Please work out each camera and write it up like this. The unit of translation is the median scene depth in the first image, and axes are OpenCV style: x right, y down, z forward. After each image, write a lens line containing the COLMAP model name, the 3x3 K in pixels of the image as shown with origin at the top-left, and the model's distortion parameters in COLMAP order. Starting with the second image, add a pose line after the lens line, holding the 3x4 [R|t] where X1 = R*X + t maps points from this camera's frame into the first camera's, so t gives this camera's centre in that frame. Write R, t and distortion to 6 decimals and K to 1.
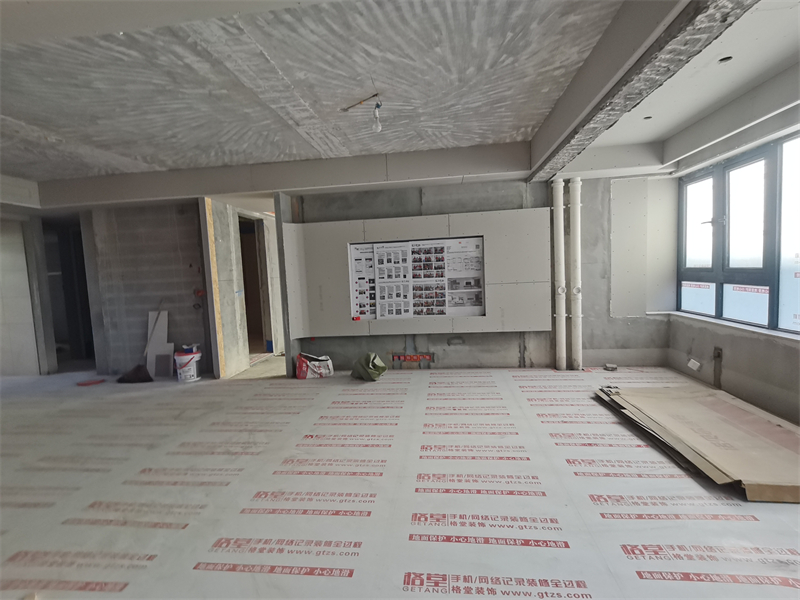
lens RADIAL K [[388.0, 0, 395.3], [0, 388.0, 304.8], [0, 0, 1]] dist [0.066296, -0.052739]
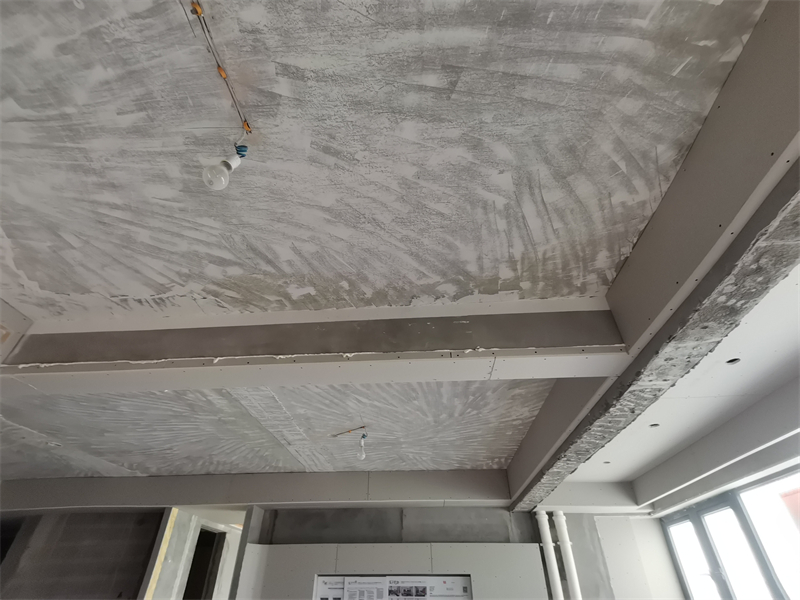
lens RADIAL K [[388.0, 0, 395.3], [0, 388.0, 304.8], [0, 0, 1]] dist [0.066296, -0.052739]
pose [[0.997630, 0.068233, 0.008841, 0.008359], [-0.044966, 0.743845, -0.666838, -0.034920], [-0.052077, 0.664860, 0.745150, -0.081465]]
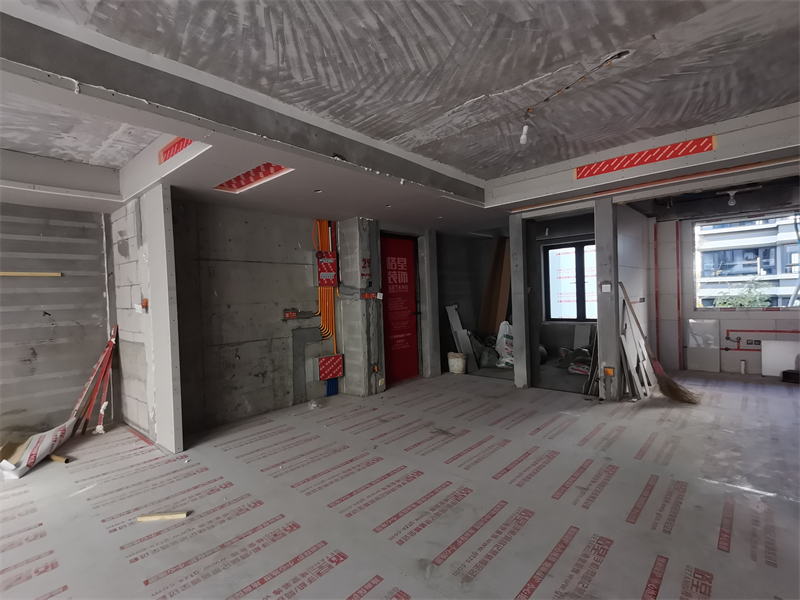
lens RADIAL K [[388.0, 0, 395.3], [0, 388.0, 304.8], [0, 0, 1]] dist [0.066296, -0.052739]
pose [[-0.570271, 0.086792, -0.816859, -0.108269], [-0.006531, 0.993892, 0.110162, -0.093883], [0.821431, 0.068157, -0.566221, 1.130311]]
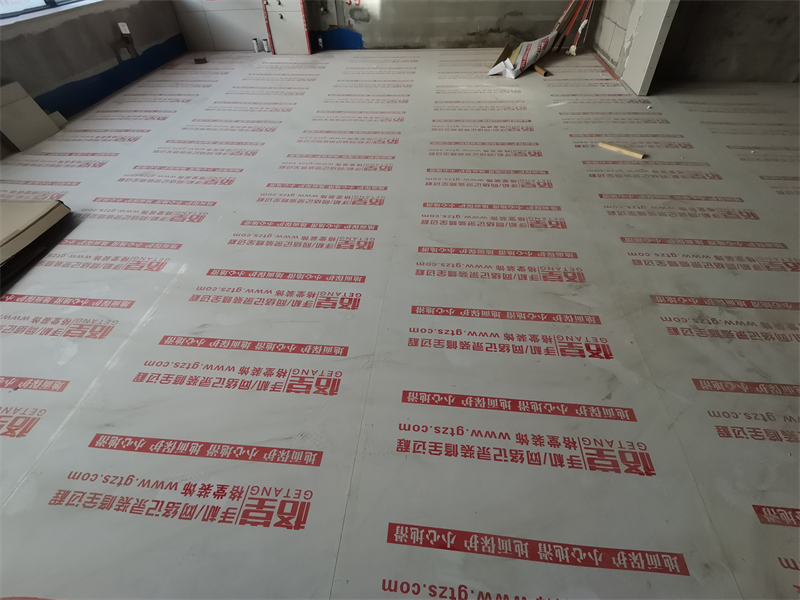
lens RADIAL K [[391.2, 0, 395.8], [0, 391.2, 303.1], [0, 0, 1]] dist [0.065588, -0.053077]
pose [[-0.996827, 0.067822, 0.041660, -0.009545], [0.075622, 0.643678, 0.761551, -0.057329], [0.024834, 0.762285, -0.646765, 1.110547]]
